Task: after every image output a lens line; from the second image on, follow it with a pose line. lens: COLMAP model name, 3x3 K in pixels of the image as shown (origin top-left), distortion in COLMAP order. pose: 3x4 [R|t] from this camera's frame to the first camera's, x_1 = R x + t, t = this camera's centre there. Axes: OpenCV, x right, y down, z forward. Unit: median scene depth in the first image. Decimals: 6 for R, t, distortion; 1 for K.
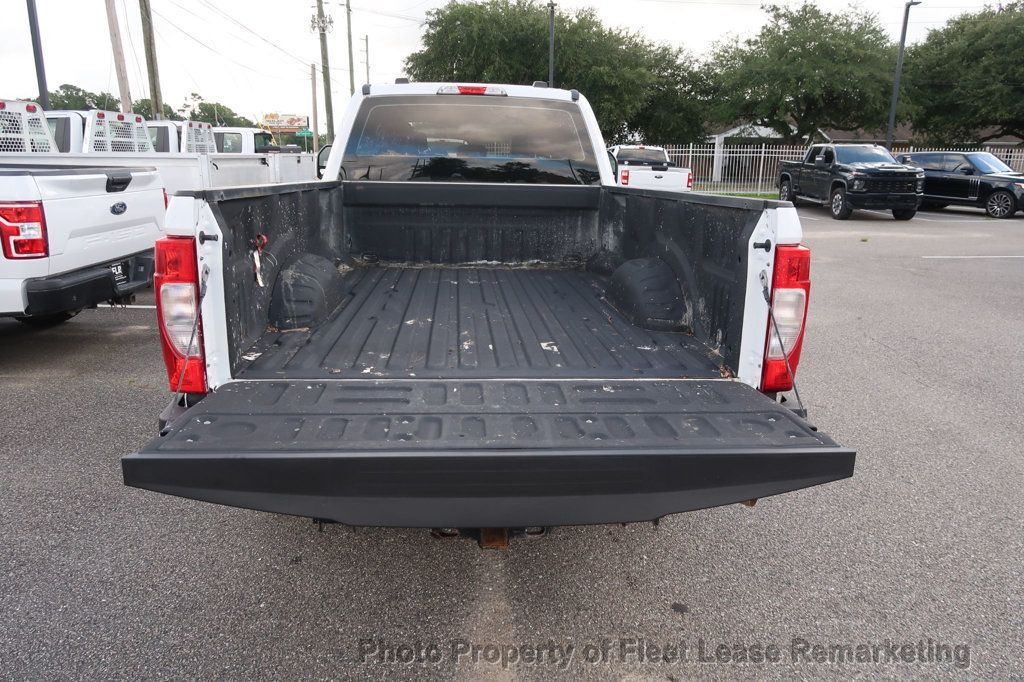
lens RADIAL K [[707.2, 0, 508.7], [0, 707.2, 336.6], [0, 0, 1]] dist [-0.025150, 0.009719]
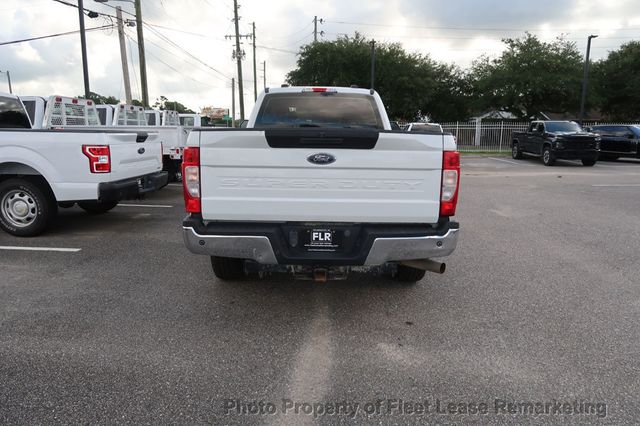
lens RADIAL K [[442.0, 0, 317.9], [0, 442.0, 210.2], [0, 0, 1]] dist [-0.025150, 0.009719]
pose [[0.997491, 0.005324, -0.070597, 0.004819], [-0.010597, 0.997162, -0.074537, 0.011936], [0.070000, 0.075098, 0.994716, -0.030948]]
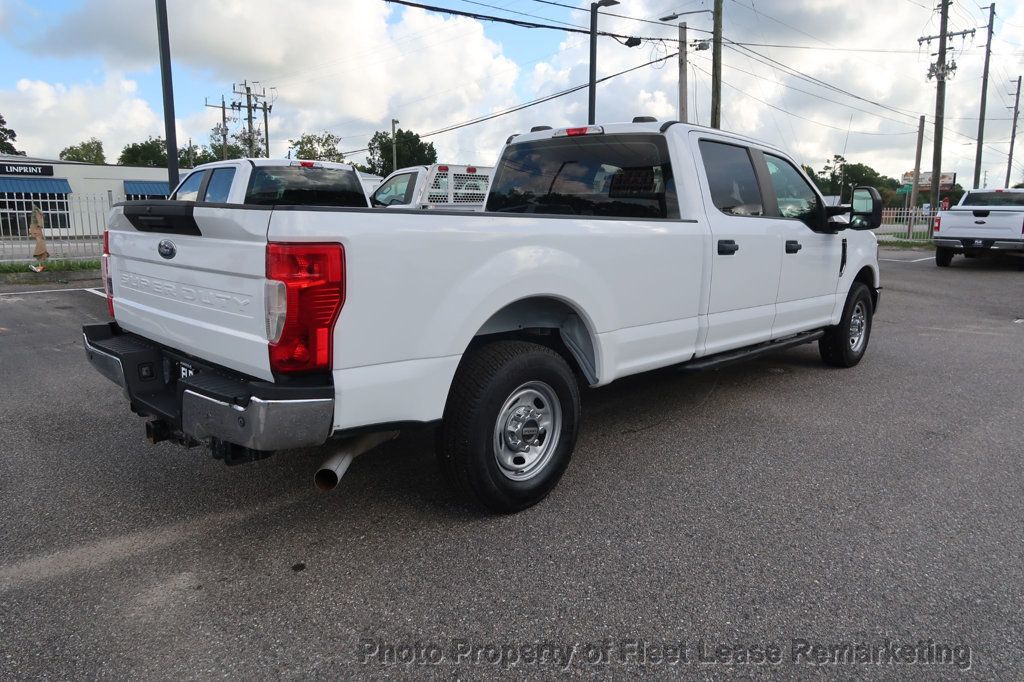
lens RADIAL K [[707.2, 0, 508.7], [0, 707.2, 336.6], [0, 0, 1]] dist [-0.025150, 0.009719]
pose [[0.668039, 0.119545, -0.734461, 0.102679], [-0.179603, 0.983734, -0.003242, -0.003025], [0.722127, 0.134077, 0.678643, 0.034731]]
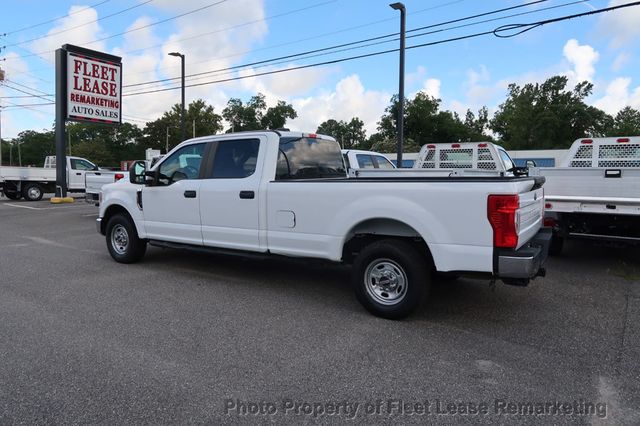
lens RADIAL K [[442.0, 0, 317.9], [0, 442.0, 210.2], [0, 0, 1]] dist [-0.025150, 0.009719]
pose [[-0.612031, 0.045897, -0.789501, 0.121205], [-0.209048, 0.953415, 0.217483, -0.089138], [0.762703, 0.298150, -0.573925, 0.372822]]
